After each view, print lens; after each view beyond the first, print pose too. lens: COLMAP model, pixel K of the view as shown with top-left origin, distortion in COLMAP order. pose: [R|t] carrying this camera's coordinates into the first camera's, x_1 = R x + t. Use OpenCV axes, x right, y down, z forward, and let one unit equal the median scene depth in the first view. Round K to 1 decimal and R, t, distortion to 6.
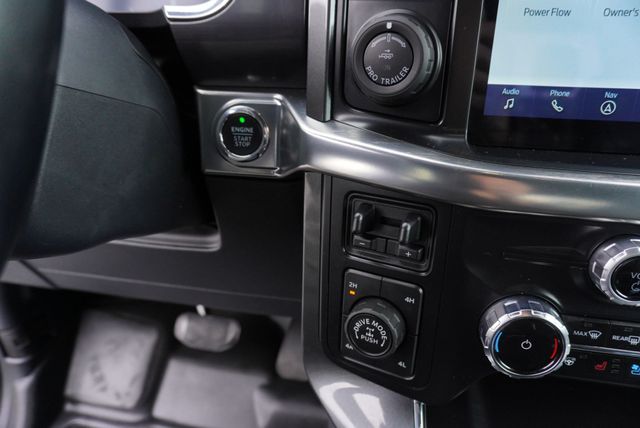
lens RADIAL K [[428.4, 0, 319.3], [0, 428.4, 208.6], [0, 0, 1]] dist [-0.041170, 0.020130]
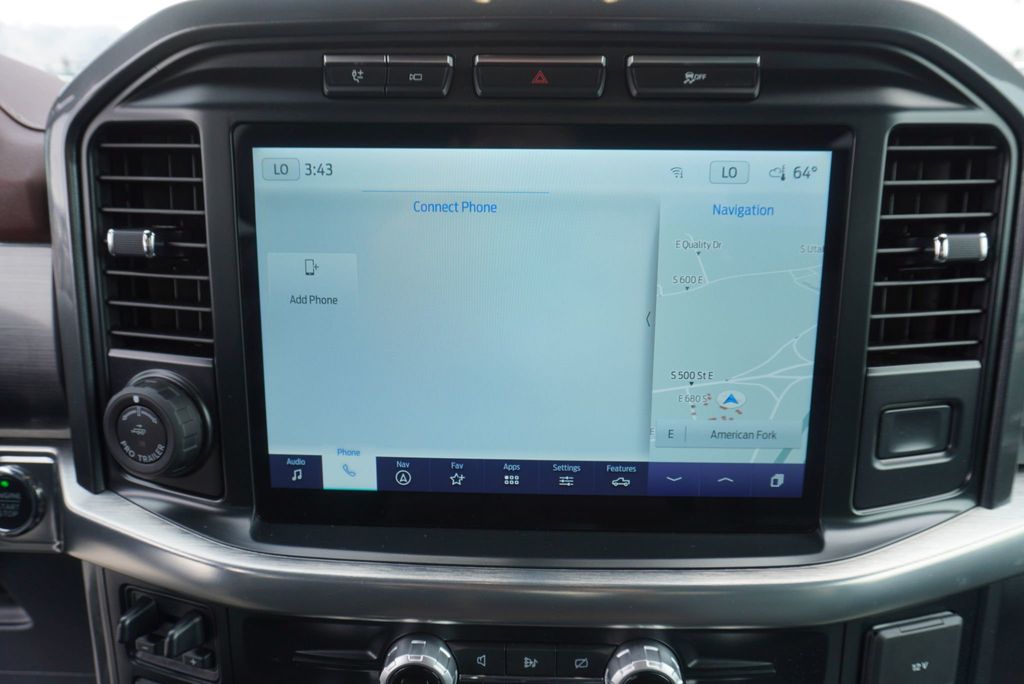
lens RADIAL K [[685.5, 0, 519.7], [0, 685.5, 339.7], [0, 0, 1]] dist [-0.041170, 0.020130]
pose [[0.987020, -0.044504, 0.154308, 0.618126], [0.062515, 0.991522, -0.113910, -0.298086], [-0.147931, 0.122078, 0.981434, -0.393674]]
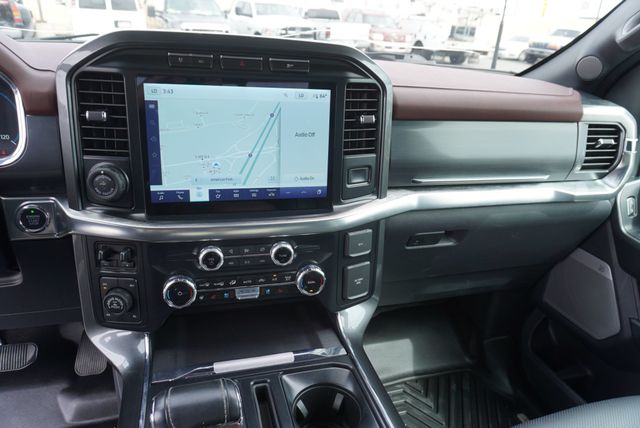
lens RADIAL K [[428.4, 0, 320.6], [0, 428.4, 219.6], [0, 0, 1]] dist [-0.041170, 0.020130]
pose [[0.887495, -0.120798, 0.444702, 0.138880], [0.124920, 0.991962, 0.020150, -0.051153], [-0.443562, 0.037670, 0.895452, -1.445945]]
